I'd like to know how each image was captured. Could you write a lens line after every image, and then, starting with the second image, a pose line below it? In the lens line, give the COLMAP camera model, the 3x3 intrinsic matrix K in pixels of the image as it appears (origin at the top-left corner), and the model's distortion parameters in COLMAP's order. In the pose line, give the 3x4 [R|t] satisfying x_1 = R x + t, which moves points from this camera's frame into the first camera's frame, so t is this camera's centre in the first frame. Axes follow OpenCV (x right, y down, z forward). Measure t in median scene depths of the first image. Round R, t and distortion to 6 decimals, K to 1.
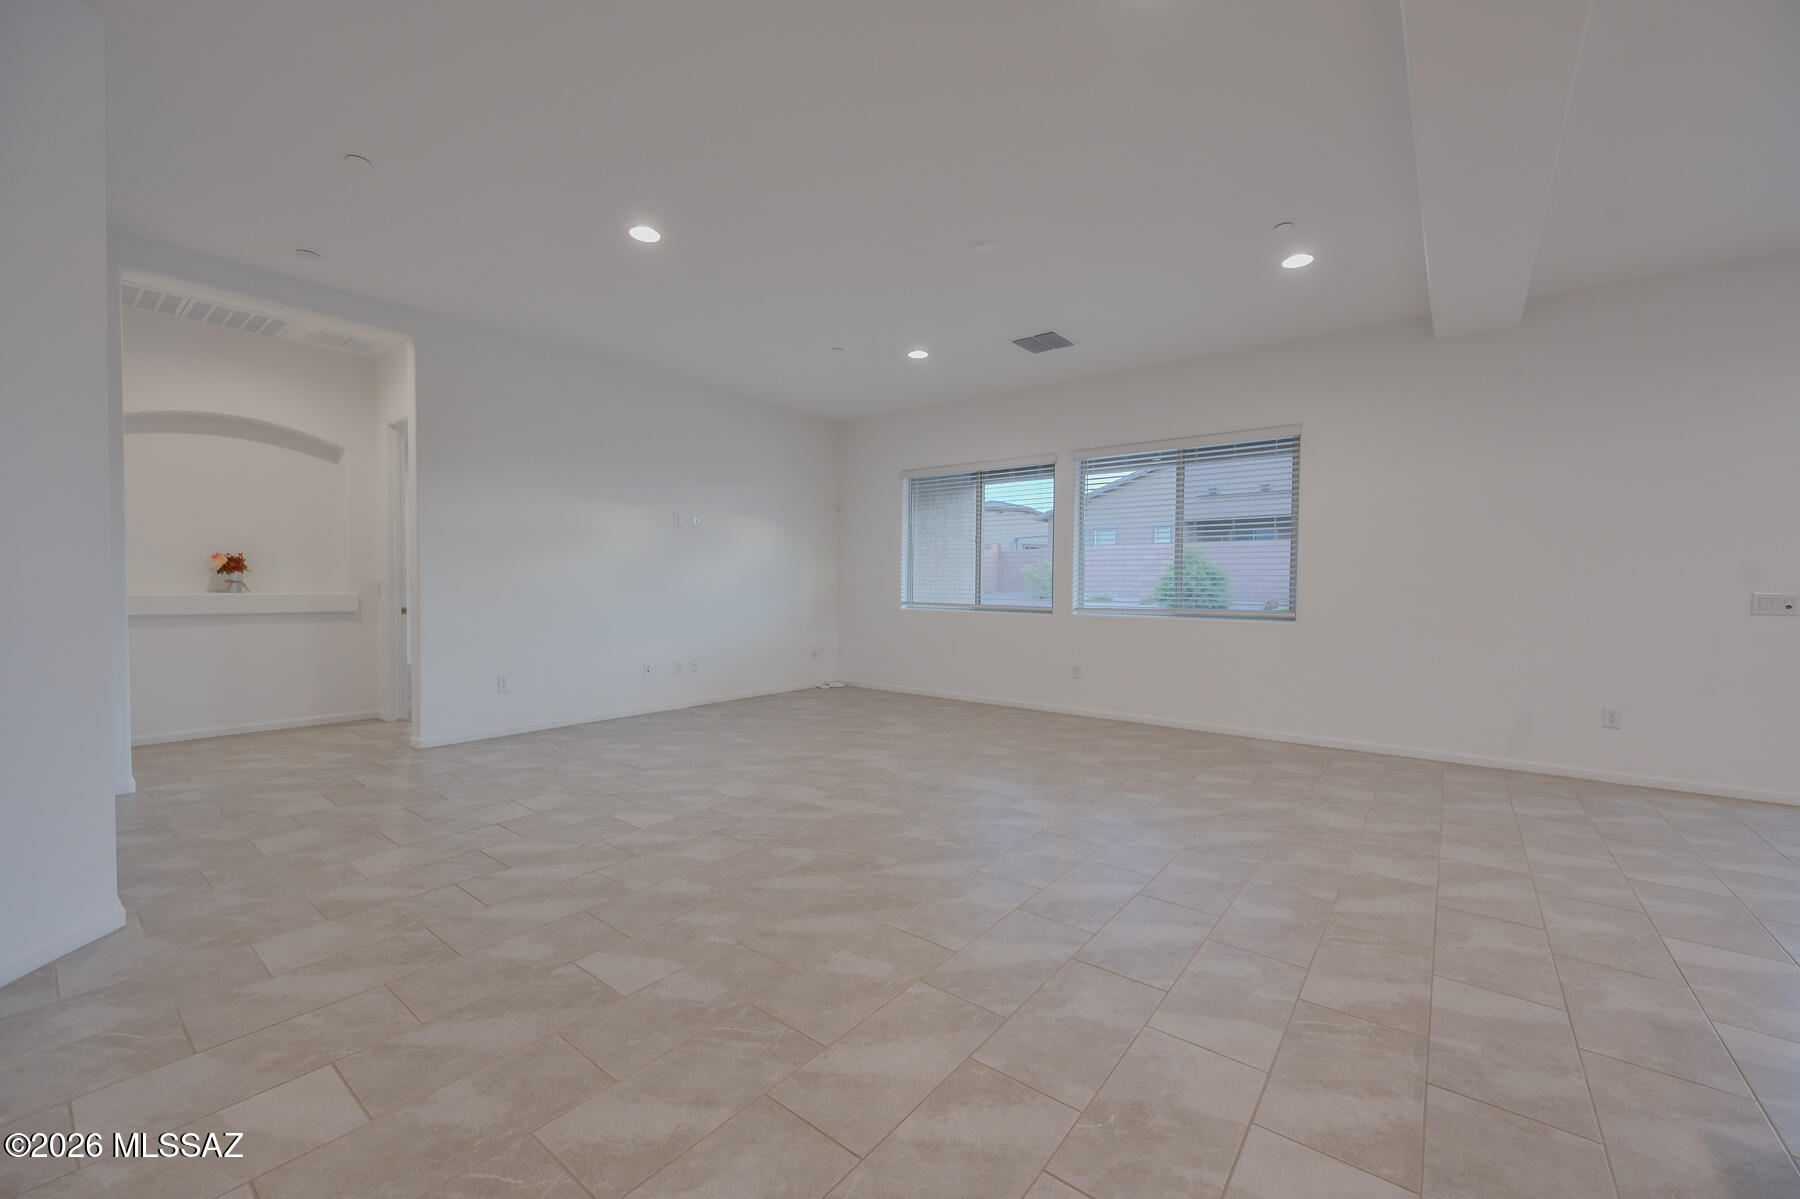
lens RADIAL K [[712.8, 0, 900.0], [0, 712.8, 599.5], [0, 0, 1]] dist [0.008730, -0.000139]
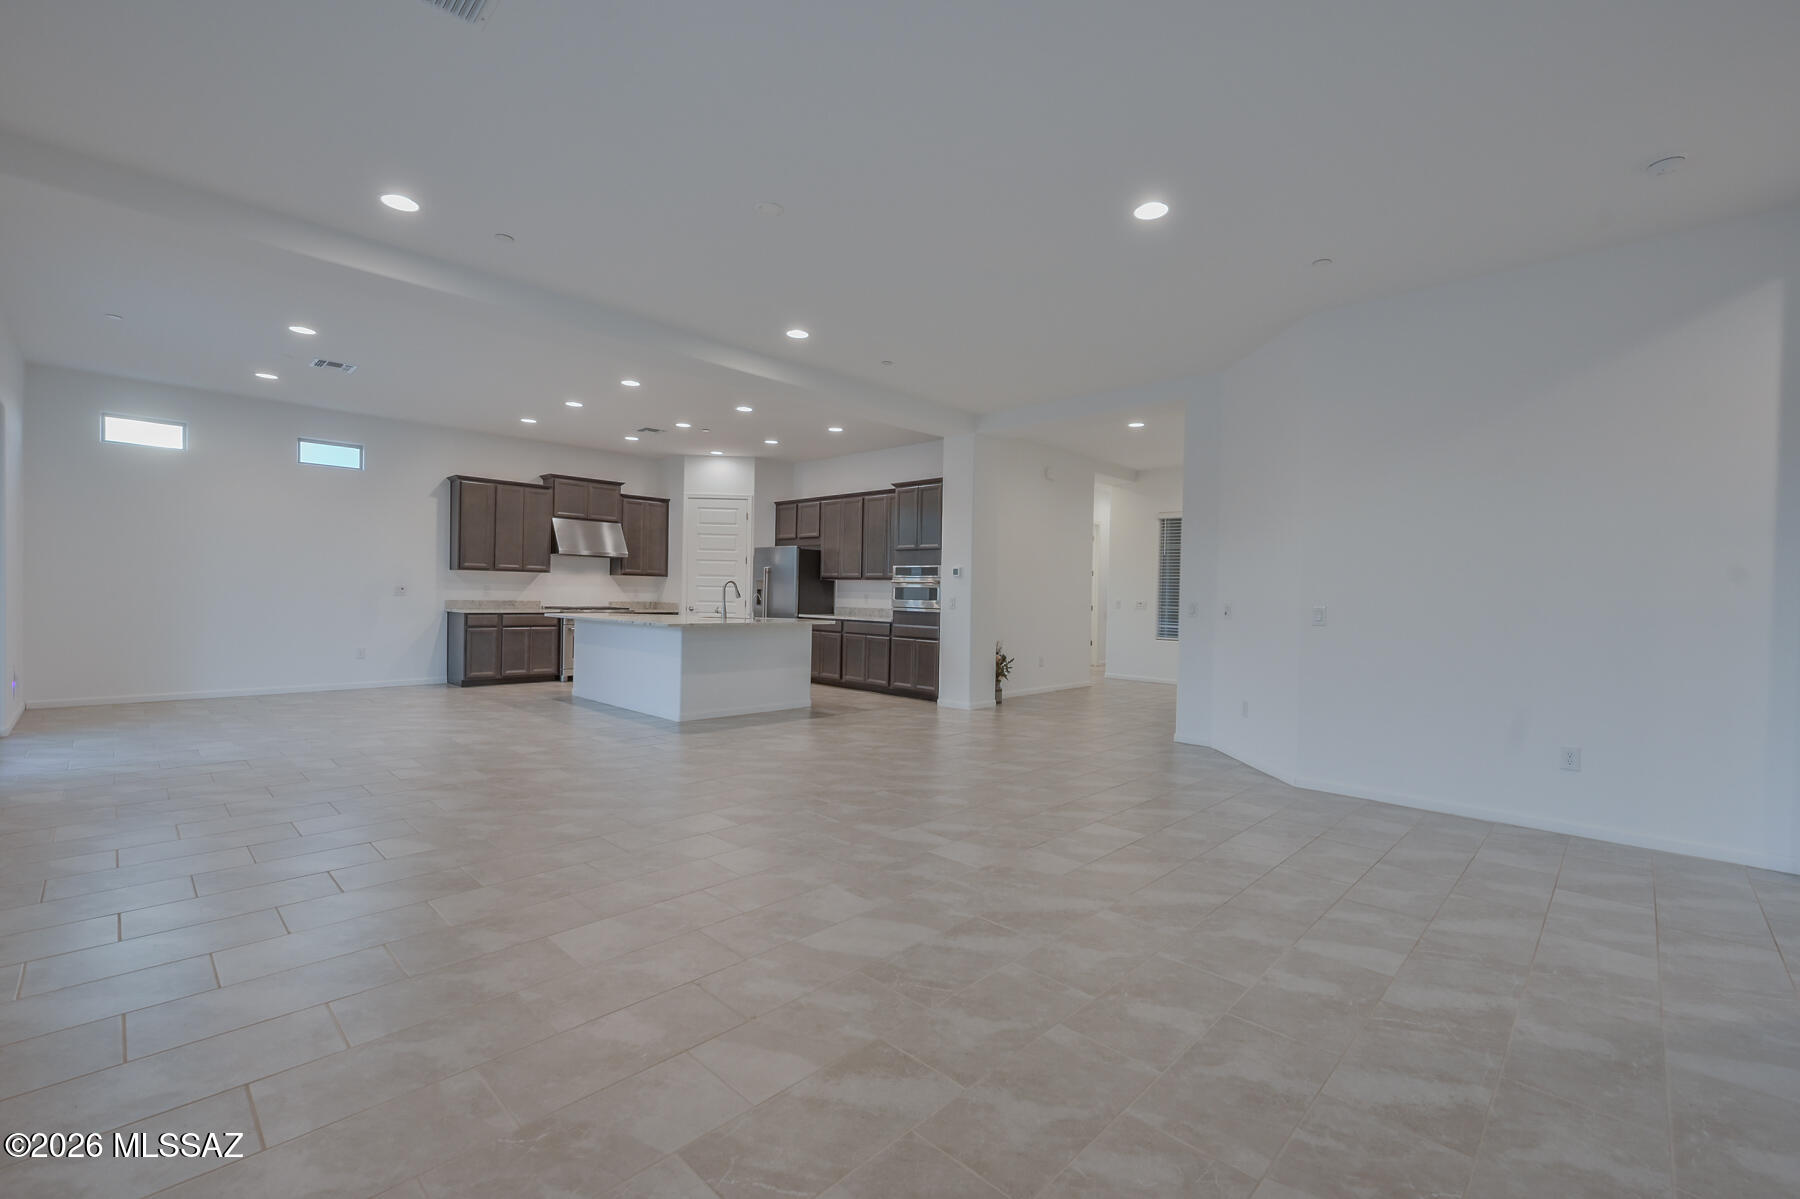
lens RADIAL K [[762.7, 0, 900.0], [0, 762.7, 599.5], [0, 0, 1]] dist [-0.002079, -0.000108]
pose [[-0.994523, -0.026922, 0.100987, -0.123566], [-0.024004, 0.999262, 0.030002, -0.036081], [-0.101720, 0.027414, -0.994435, 1.577001]]
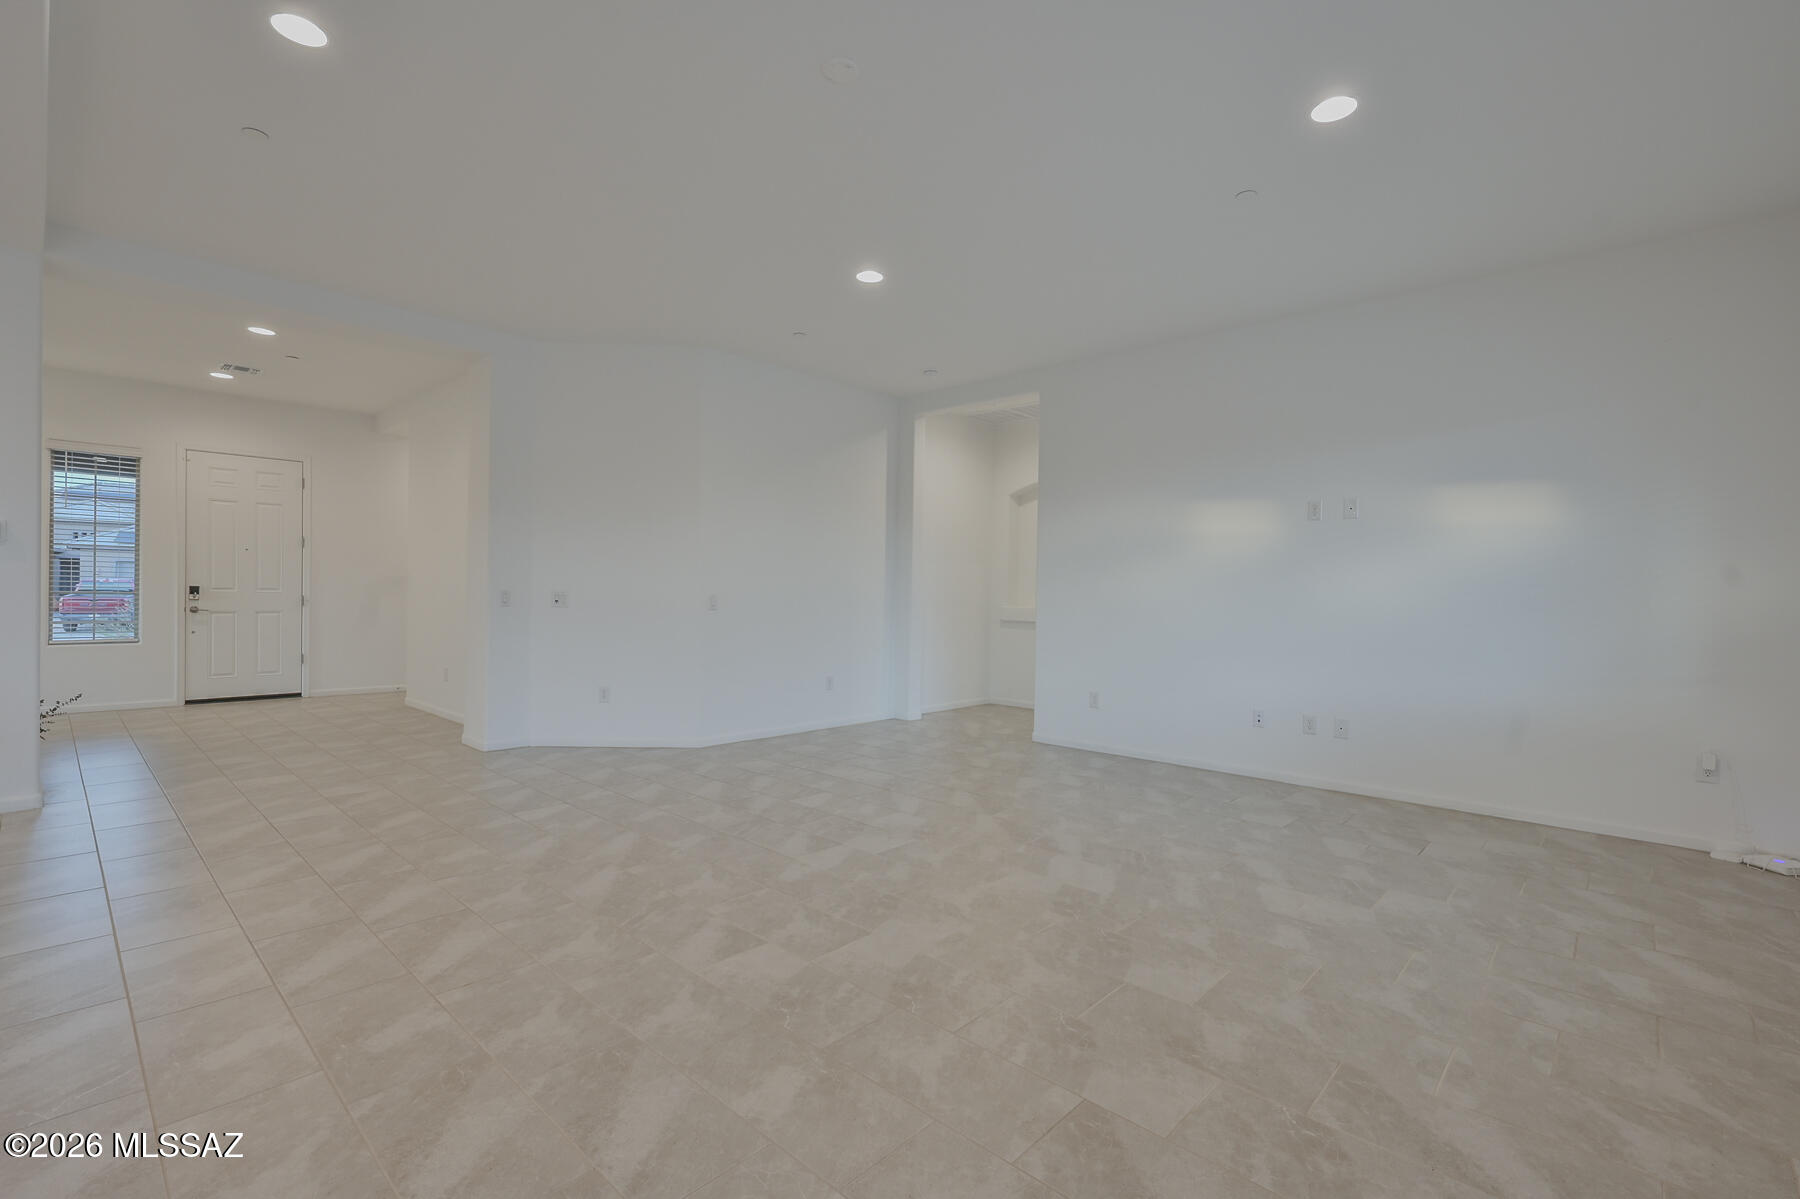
lens RADIAL K [[794.4, 0, 901.5], [0, 794.4, 522.0], [0, 0, 1]] dist [0.001522, 0.001090]
pose [[-0.087366, -0.097821, -0.991362, 0.703783], [-0.038689, 0.994749, -0.094746, -0.016485], [0.995425, 0.030077, -0.090692, 0.931748]]
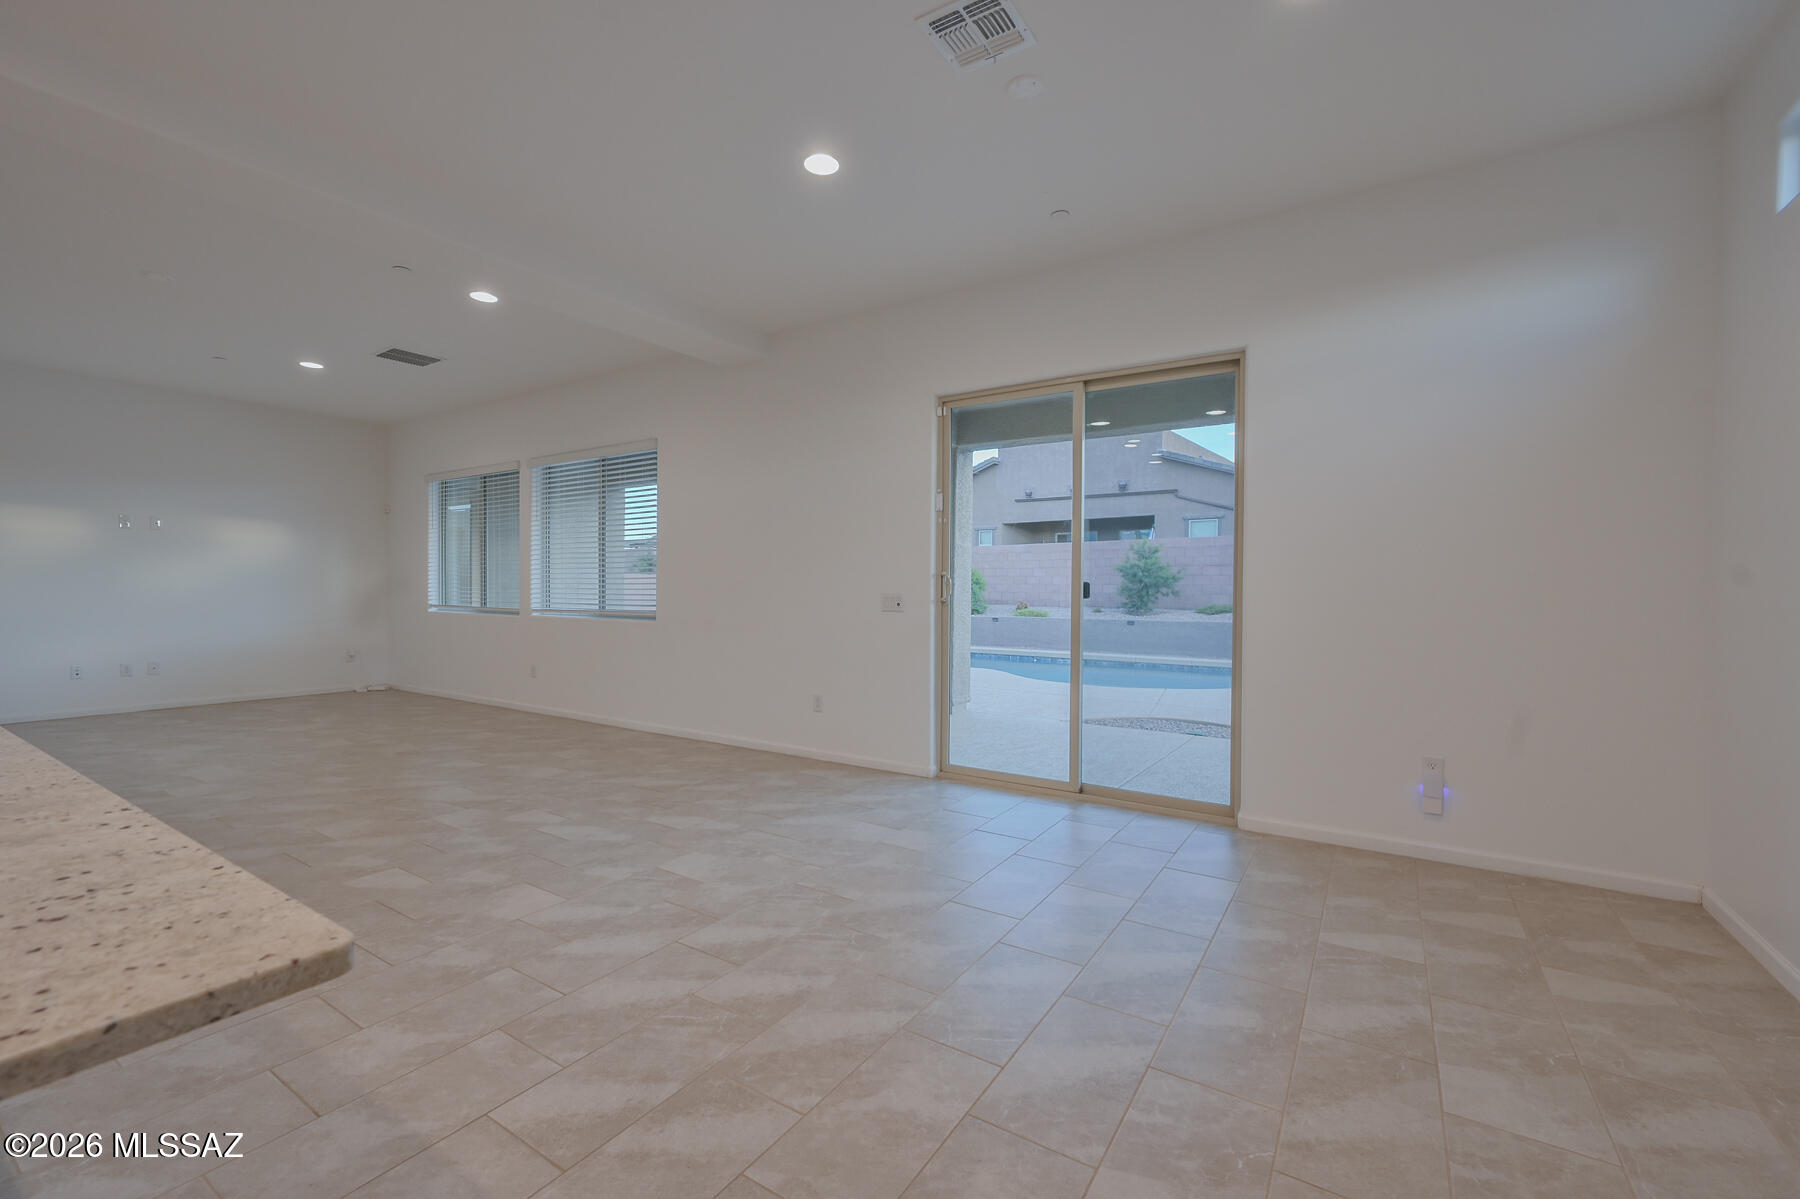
lens RADIAL K [[751.2, 0, 900.0], [0, 751.2, 599.5], [0, 0, 1]] dist [-0.005151, -0.000216]
pose [[0.995740, -0.001944, 0.092182, 0.923382], [0.002607, 0.999972, -0.007077, 0.008515], [-0.092166, 0.007288, 0.995717, -0.189433]]
